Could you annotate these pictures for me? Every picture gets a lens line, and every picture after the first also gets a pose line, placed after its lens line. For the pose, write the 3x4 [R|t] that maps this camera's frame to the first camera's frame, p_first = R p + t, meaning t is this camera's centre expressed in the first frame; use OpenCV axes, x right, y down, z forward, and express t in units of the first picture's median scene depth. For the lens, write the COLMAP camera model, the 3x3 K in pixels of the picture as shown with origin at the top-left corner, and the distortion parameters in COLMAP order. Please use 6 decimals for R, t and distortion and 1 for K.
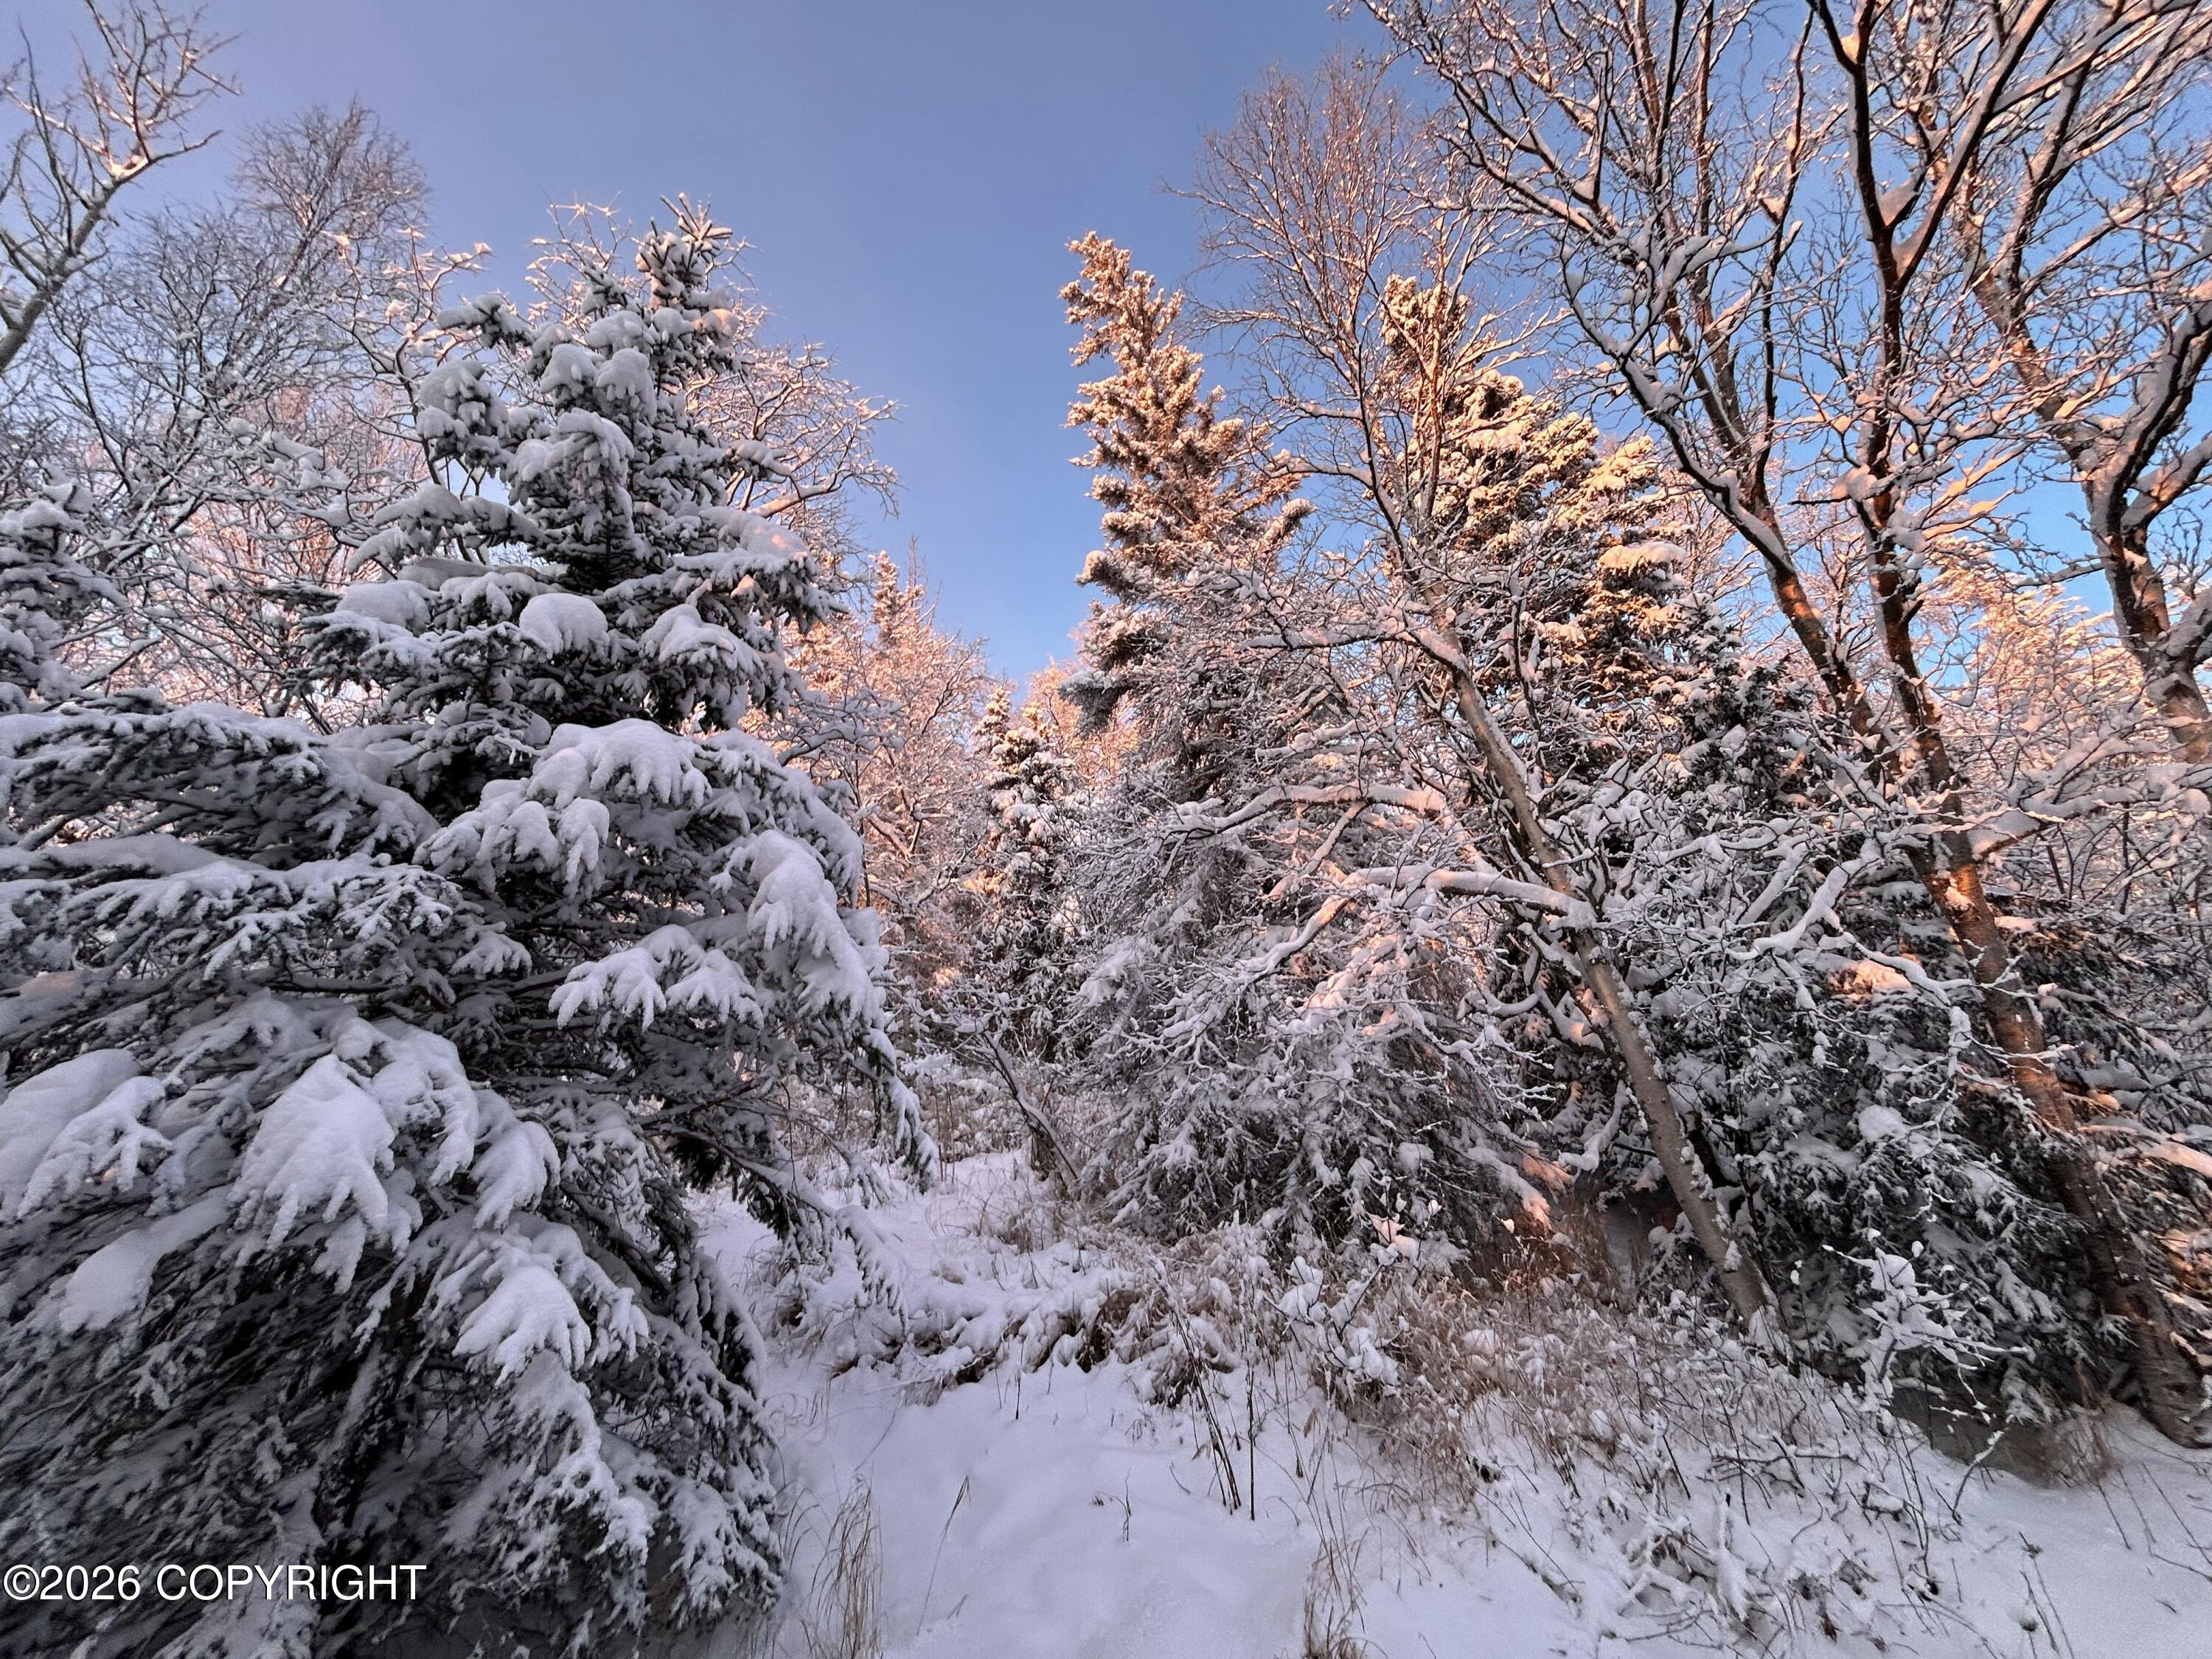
lens RADIAL K [[897.7, 0, 1106.2], [0, 897.7, 832.8], [0, 0, 1]] dist [0.000665, -0.000792]
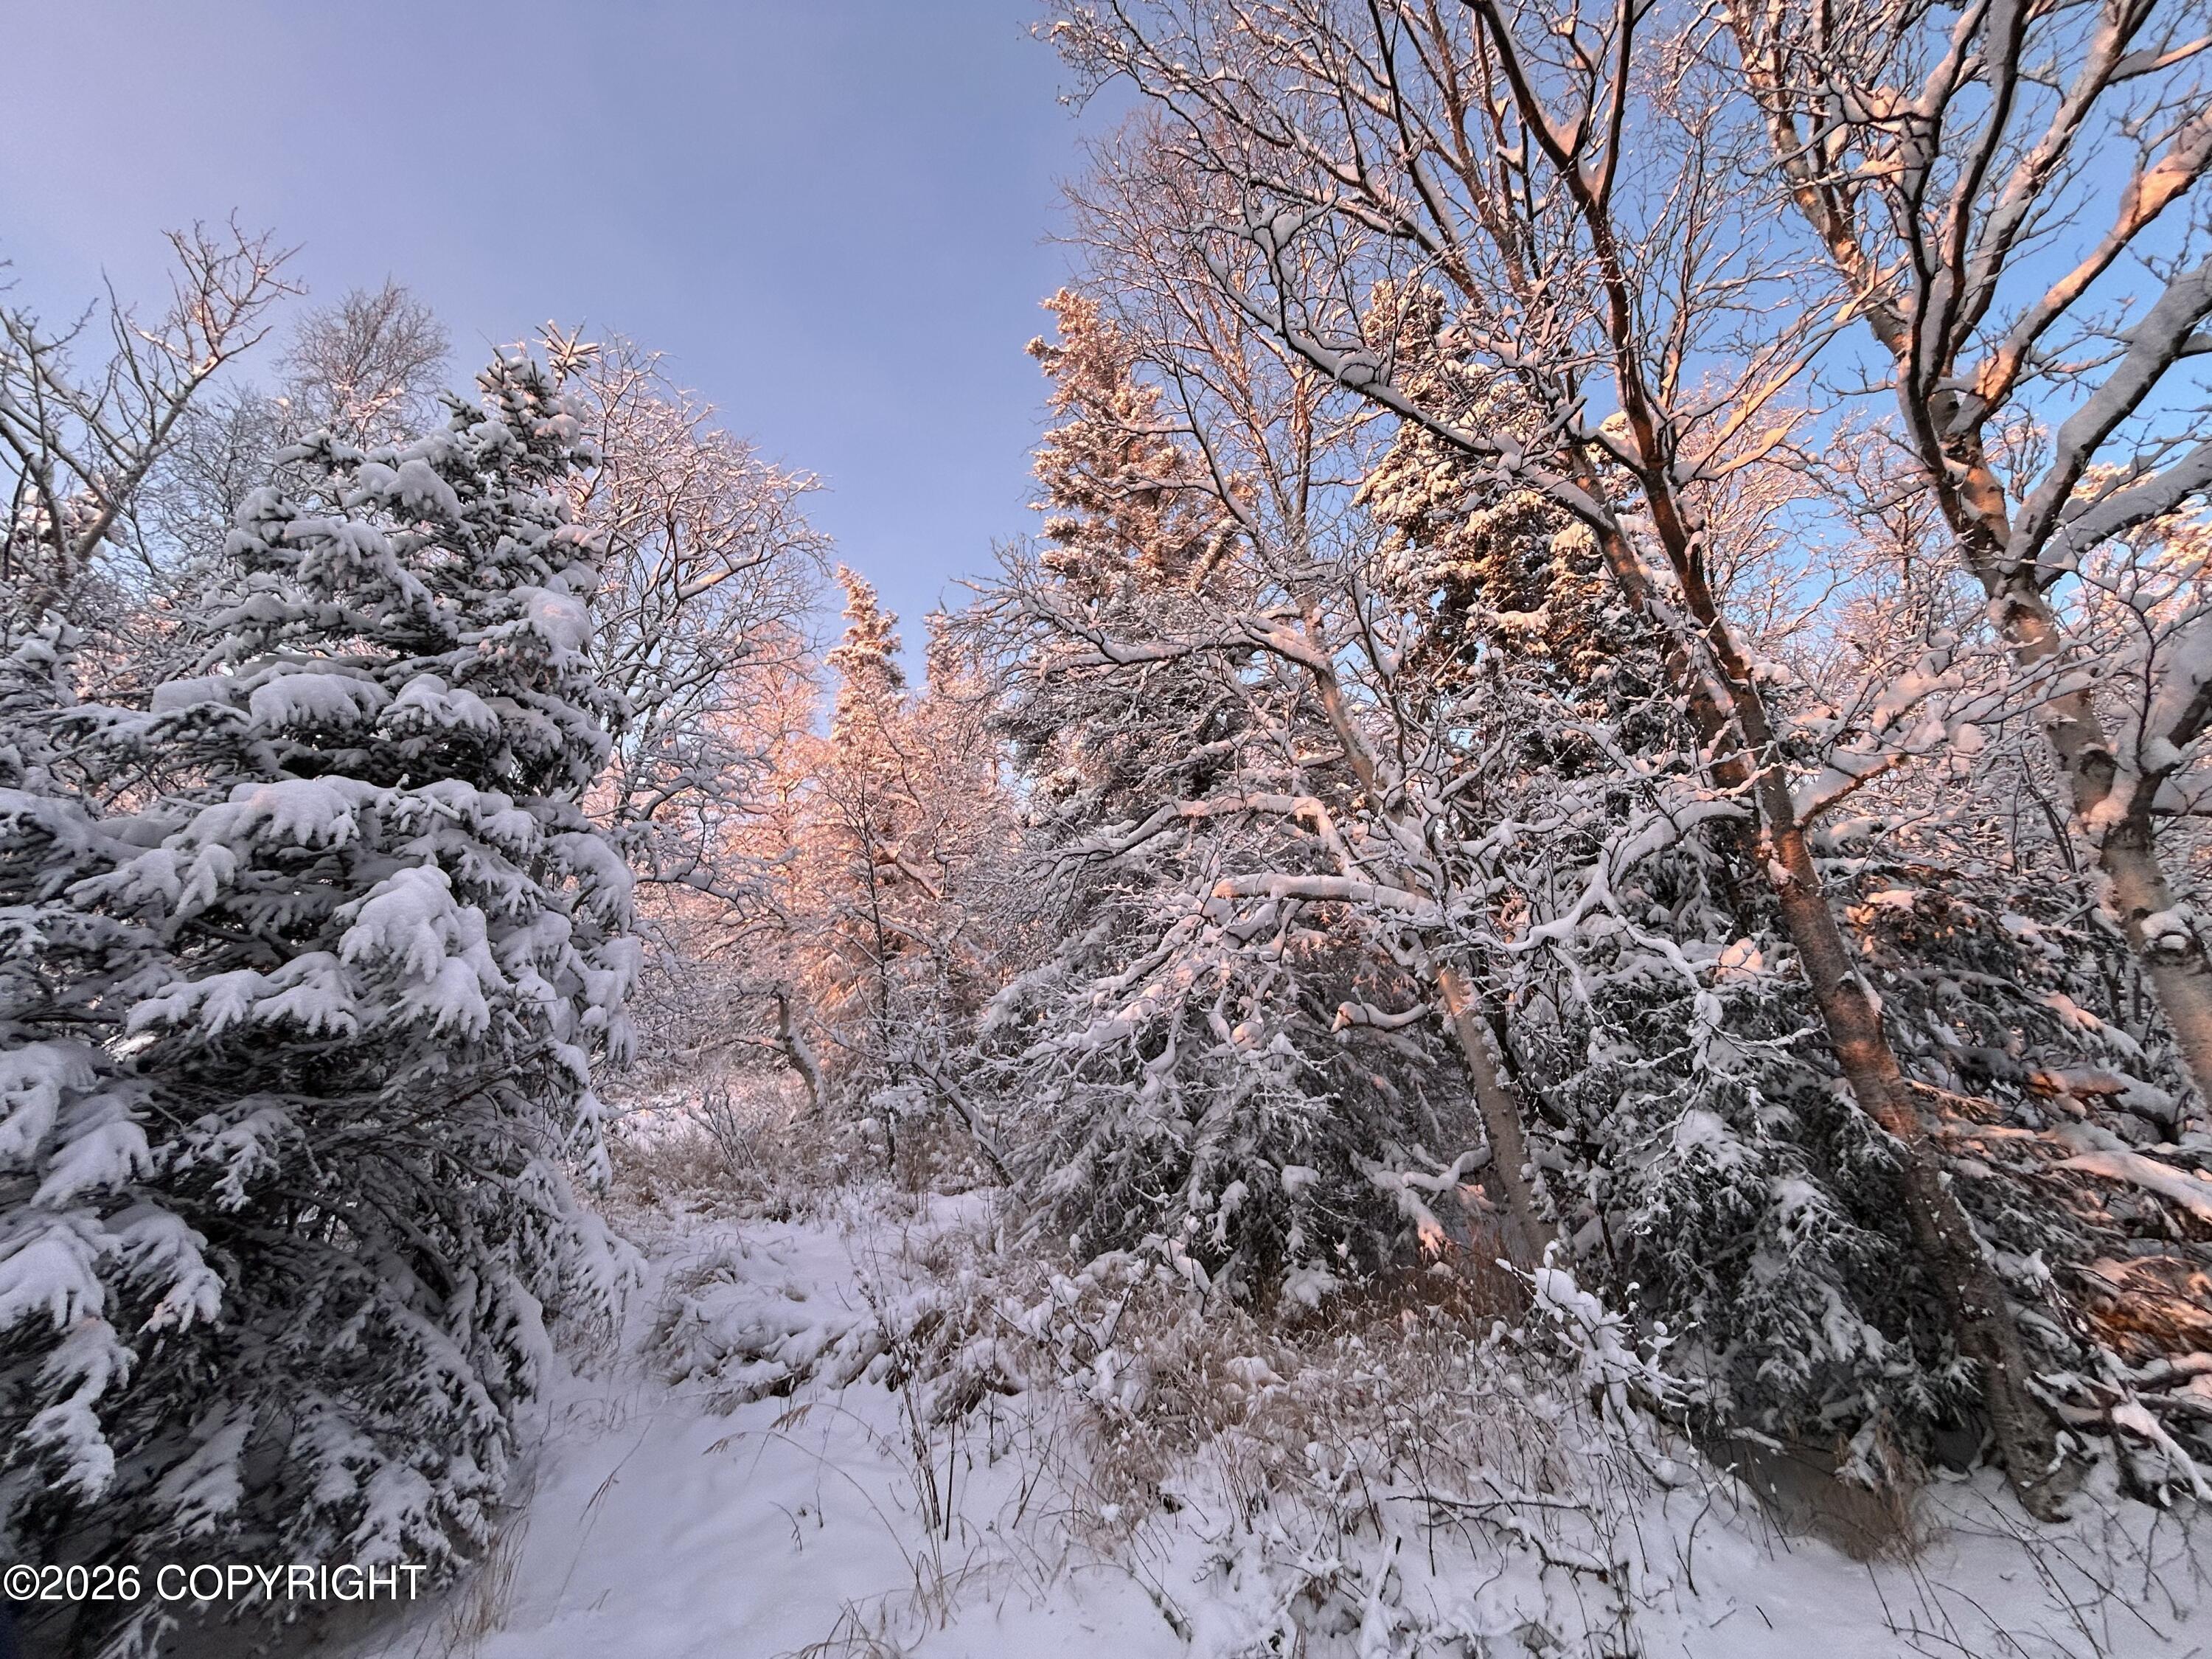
lens RADIAL K [[897.7, 0, 1115.3], [0, 897.7, 831.6], [0, 0, 1]] dist [0.000665, -0.000792]
pose [[0.984934, -0.064397, -0.160493, 0.446772], [0.056910, 0.997085, -0.050823, 0.041637], [0.163298, 0.040924, 0.985728, 0.023329]]
